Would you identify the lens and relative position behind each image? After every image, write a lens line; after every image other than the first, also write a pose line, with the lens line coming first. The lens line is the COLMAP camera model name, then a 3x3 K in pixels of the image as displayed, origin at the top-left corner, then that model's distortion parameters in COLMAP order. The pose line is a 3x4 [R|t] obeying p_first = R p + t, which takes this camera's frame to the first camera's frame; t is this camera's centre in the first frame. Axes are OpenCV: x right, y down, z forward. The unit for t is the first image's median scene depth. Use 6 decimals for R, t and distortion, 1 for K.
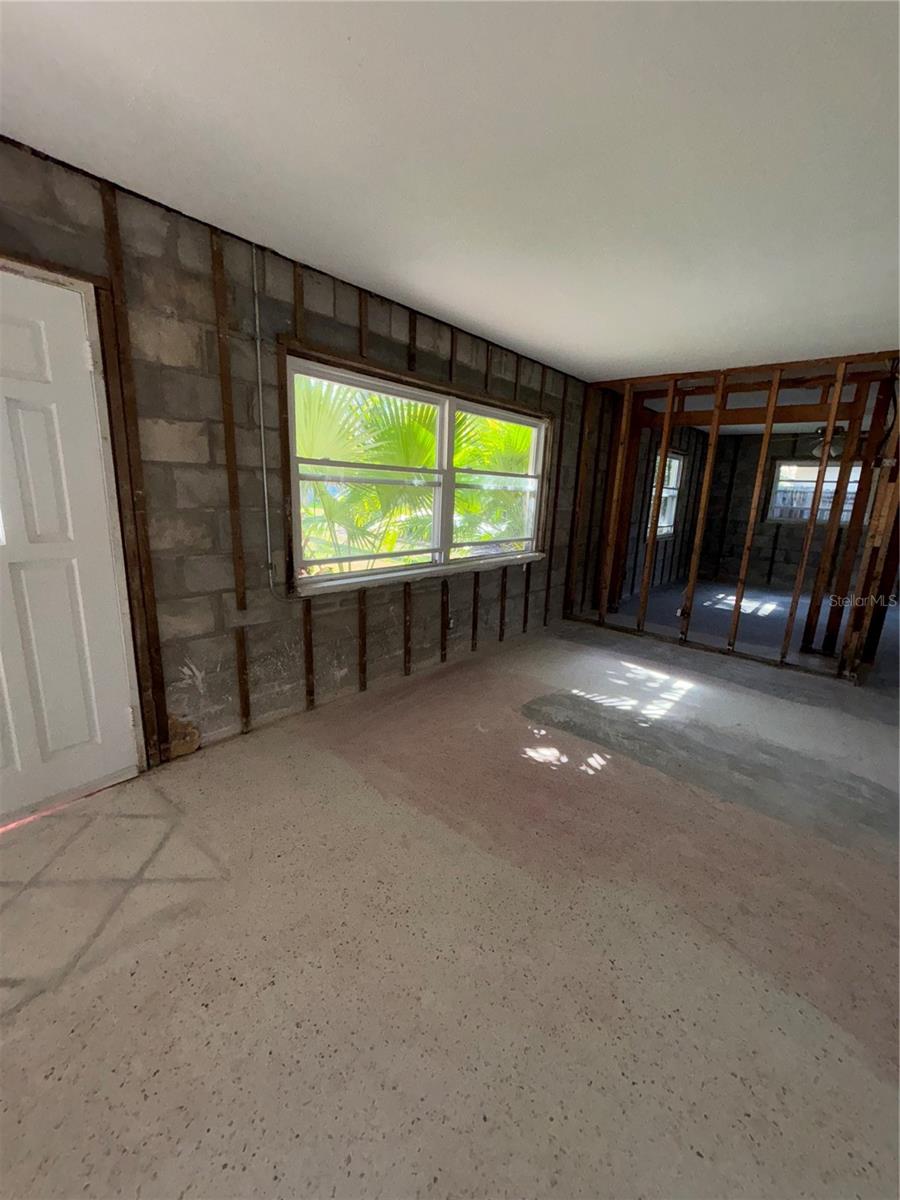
lens RADIAL K [[479.6, 0, 450.0], [0, 479.6, 600.0], [0, 0, 1]] dist [-0.000058, 0.000455]
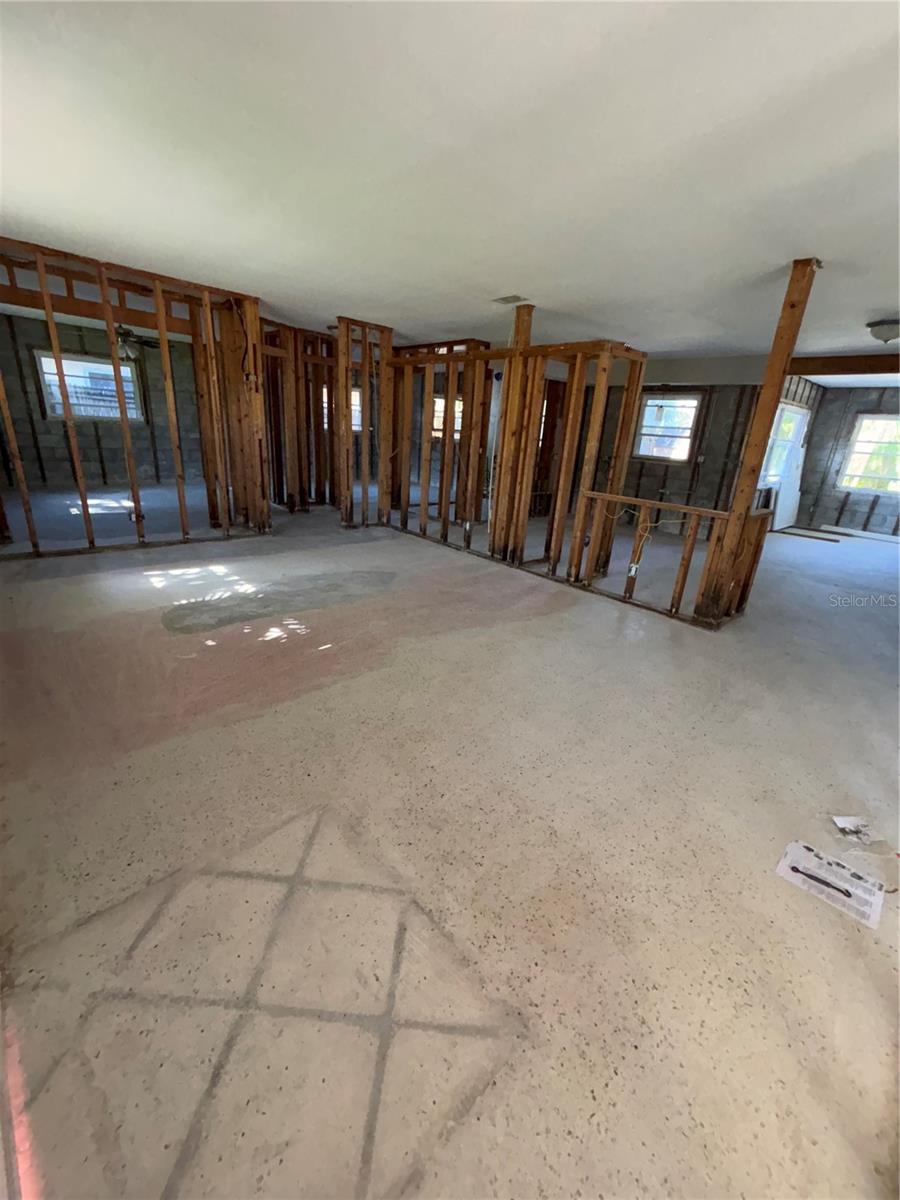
lens RADIAL K [[479.6, 0, 450.0], [0, 479.6, 600.0], [0, 0, 1]] dist [-0.000058, 0.000455]
pose [[0.121213, -0.365706, 0.922804, -0.718635], [0.162976, 0.924375, 0.344921, -0.086176], [-0.979156, 0.108586, 0.171648, 0.294808]]
